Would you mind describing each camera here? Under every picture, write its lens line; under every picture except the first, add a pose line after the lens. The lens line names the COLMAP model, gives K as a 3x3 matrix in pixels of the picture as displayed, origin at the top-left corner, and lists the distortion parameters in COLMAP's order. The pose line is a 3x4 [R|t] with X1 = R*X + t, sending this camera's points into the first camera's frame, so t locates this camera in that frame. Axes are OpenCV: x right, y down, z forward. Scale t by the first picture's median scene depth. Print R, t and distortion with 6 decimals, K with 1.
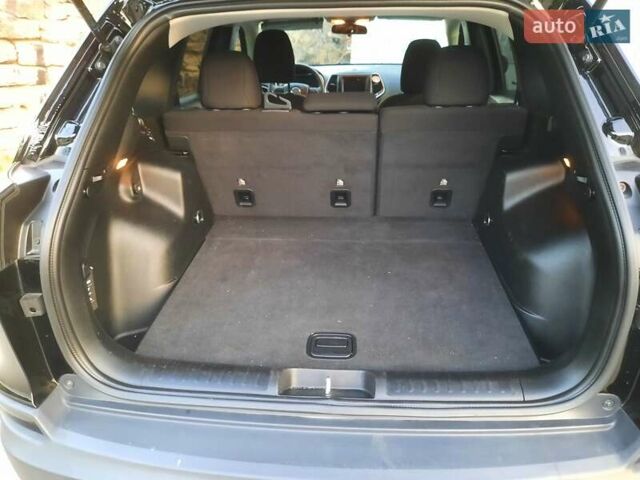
lens RADIAL K [[473.6, 0, 322.9], [0, 473.6, 240.7], [0, 0, 1]] dist [0.004930, -0.002163]
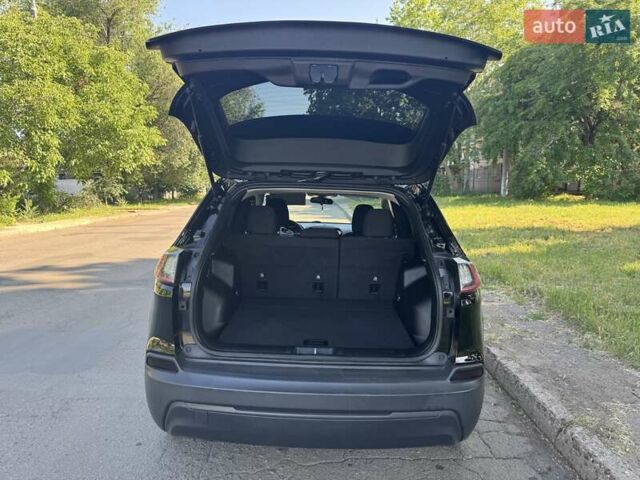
lens RADIAL K [[473.6, 0, 322.9], [0, 473.6, 240.7], [0, 0, 1]] dist [0.004930, -0.002163]
pose [[0.996066, 0.046683, 0.075321, -0.094031], [-0.018662, 0.941432, -0.336687, 0.376046], [-0.086627, 0.333957, 0.938599, -0.780881]]
